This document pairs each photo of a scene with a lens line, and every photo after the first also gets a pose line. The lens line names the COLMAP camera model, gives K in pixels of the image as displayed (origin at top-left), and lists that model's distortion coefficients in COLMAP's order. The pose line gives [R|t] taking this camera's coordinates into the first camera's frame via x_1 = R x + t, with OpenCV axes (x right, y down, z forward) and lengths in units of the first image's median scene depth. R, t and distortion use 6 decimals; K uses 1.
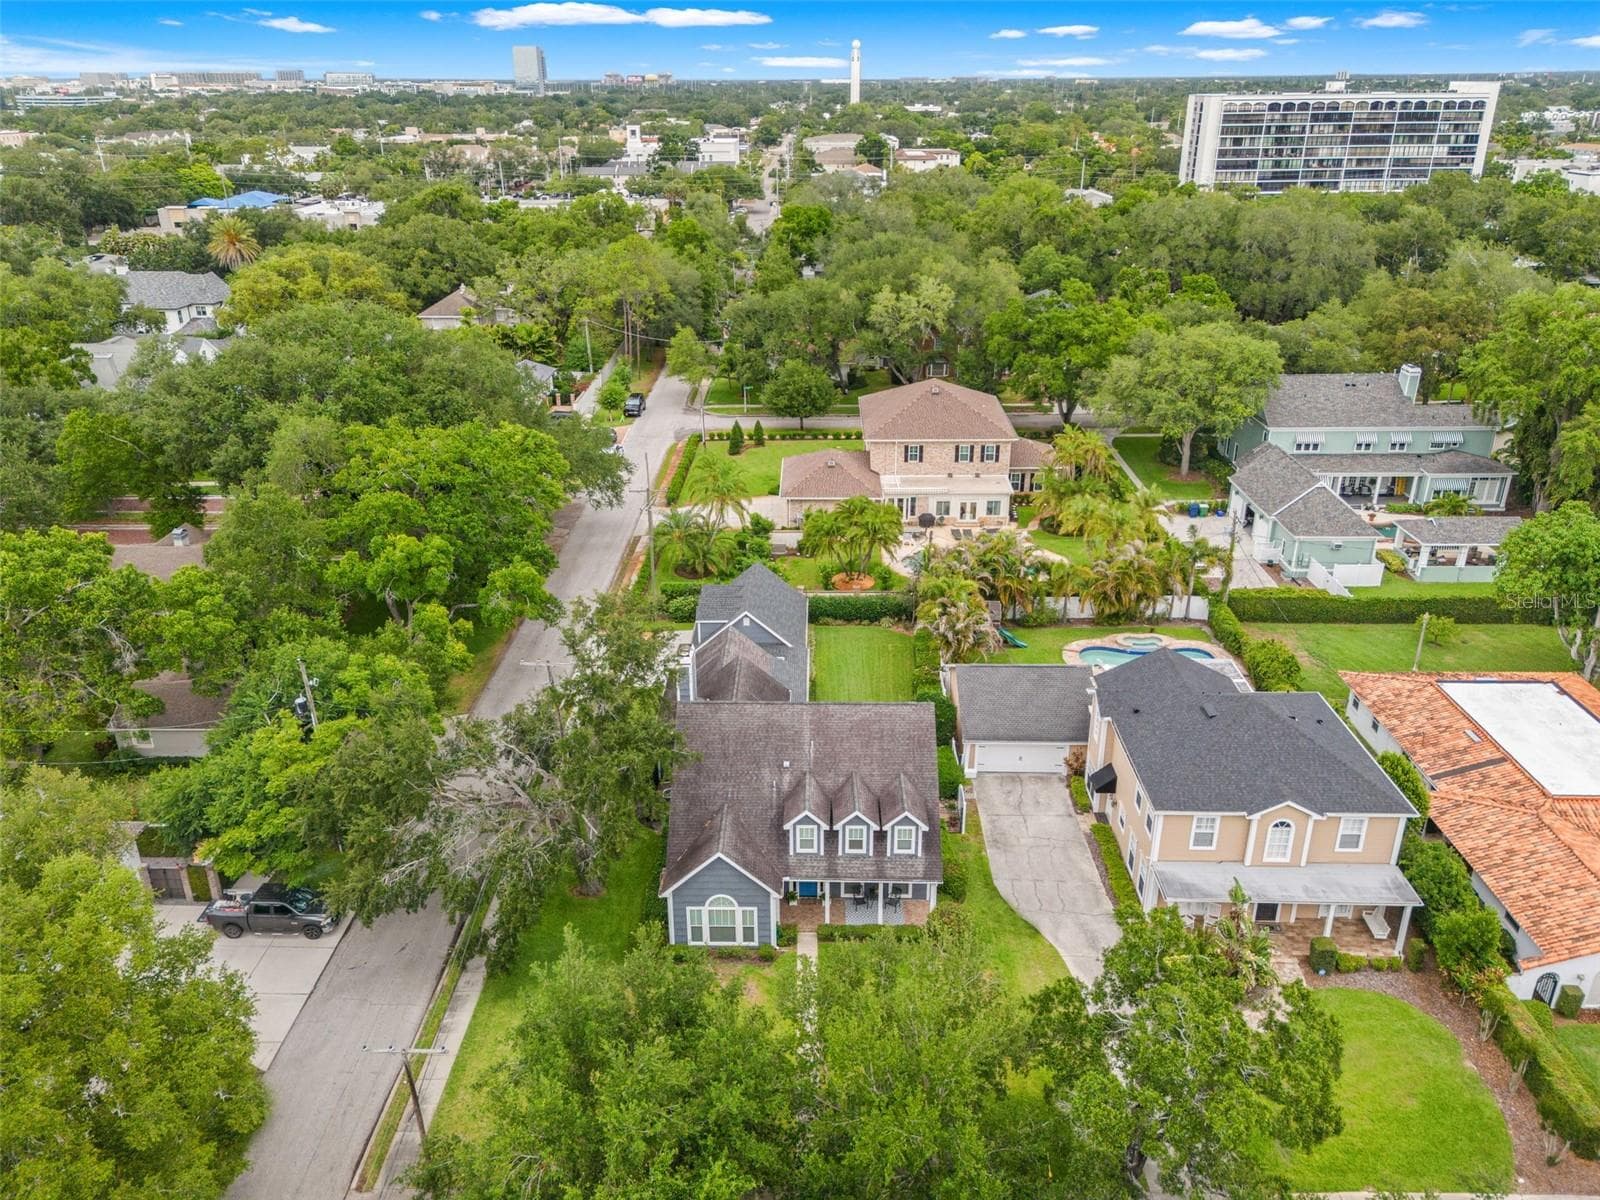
lens RADIAL K [[1188.5, 0, 816.0], [0, 1188.5, 610.8], [0, 0, 1]] dist [0.069688, -0.072541]
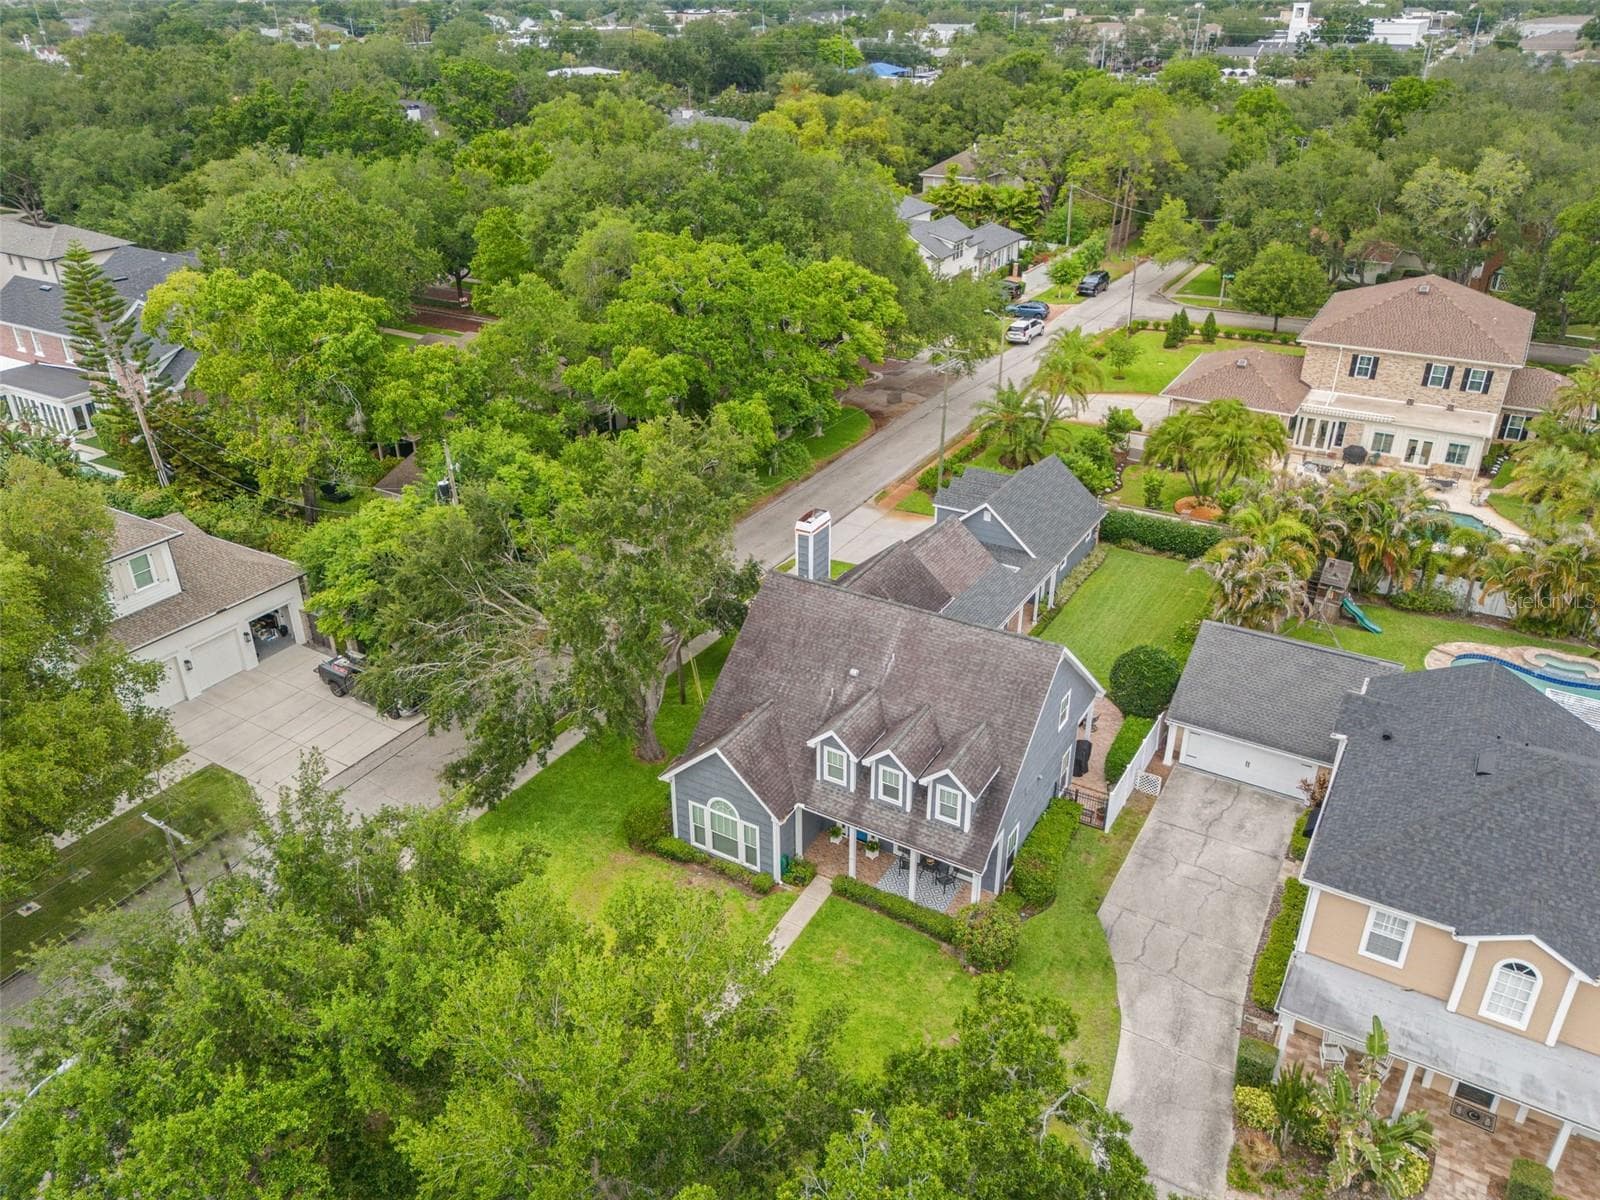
lens RADIAL K [[1188.5, 0, 798.7], [0, 1188.5, 611.3], [0, 0, 1]] dist [0.069688, -0.072541]
pose [[0.863872, 0.233045, -0.446559, 0.150519], [-0.199788, 0.972346, 0.120947, -0.000121], [0.462396, -0.015266, 0.886542, 0.142418]]
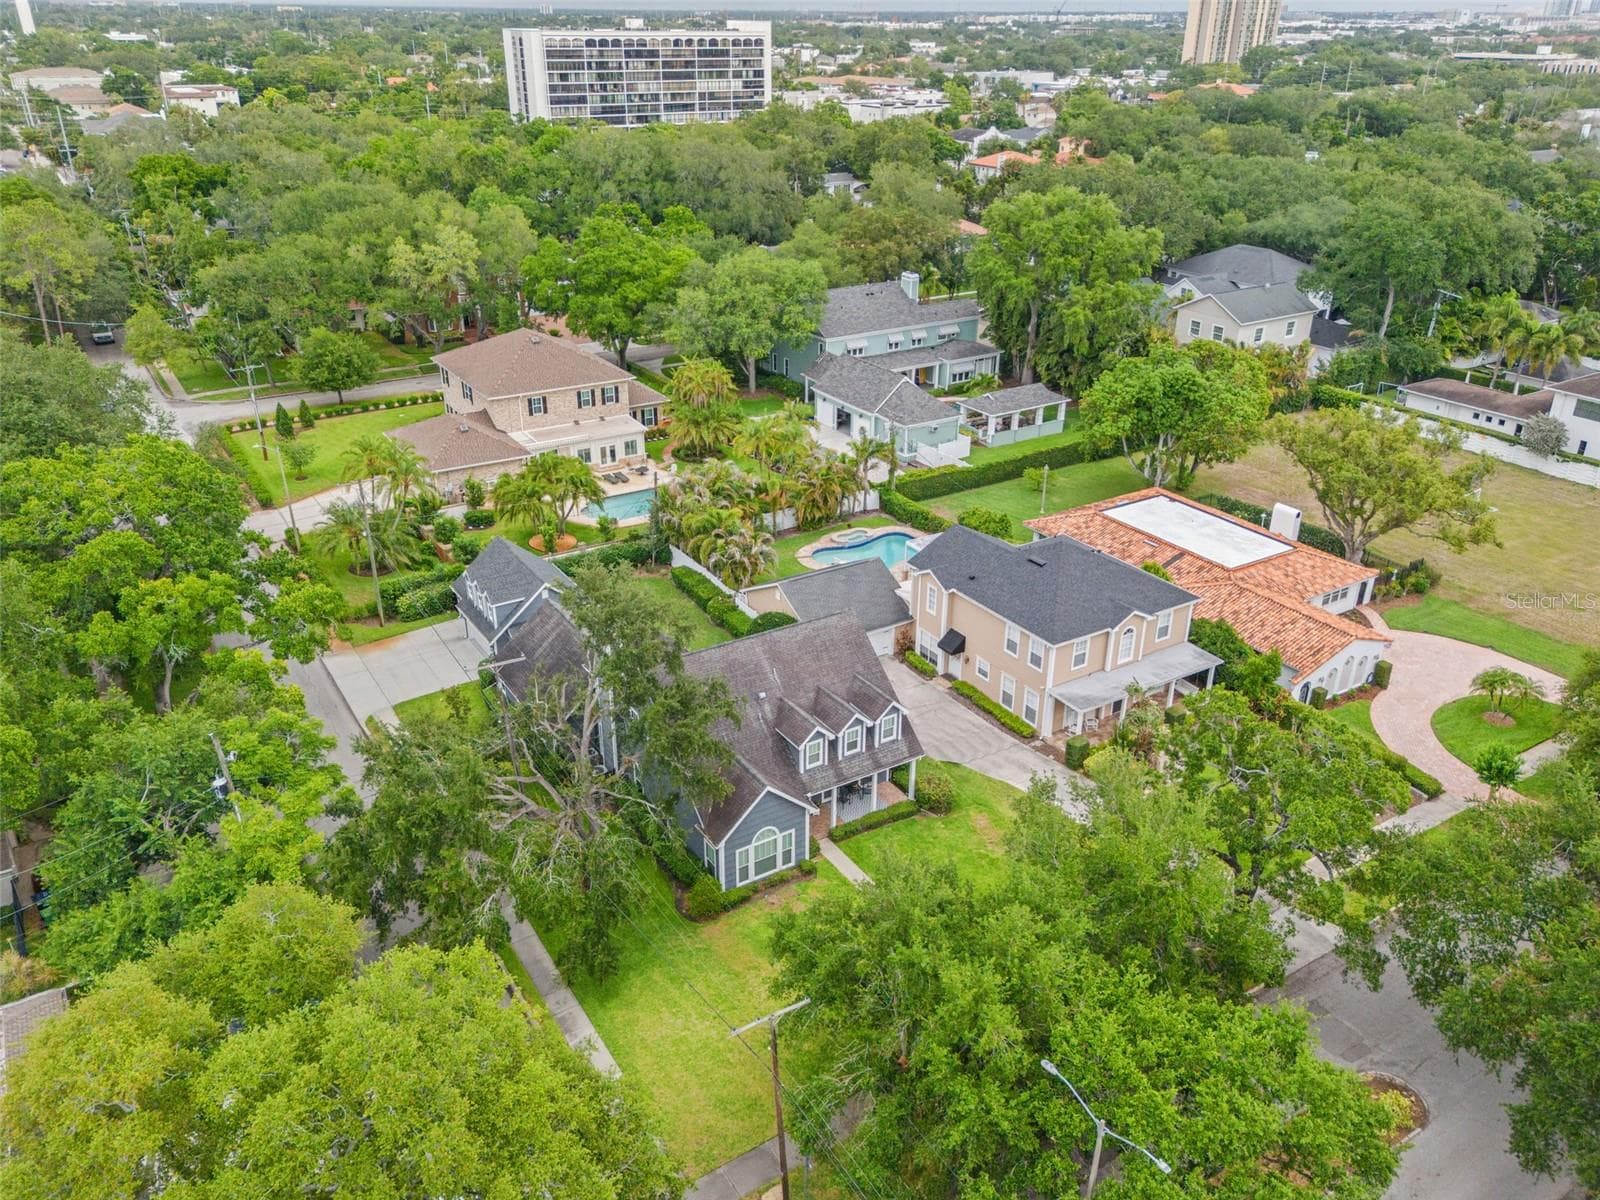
lens RADIAL K [[1188.5, 0, 826.1], [0, 1188.5, 614.2], [0, 0, 1]] dist [0.069688, -0.072541]
pose [[0.834502, -0.235651, 0.498071, -0.248870], [0.211210, 0.971691, 0.105859, -0.019979], [-0.508917, 0.016858, 0.860650, 0.038794]]
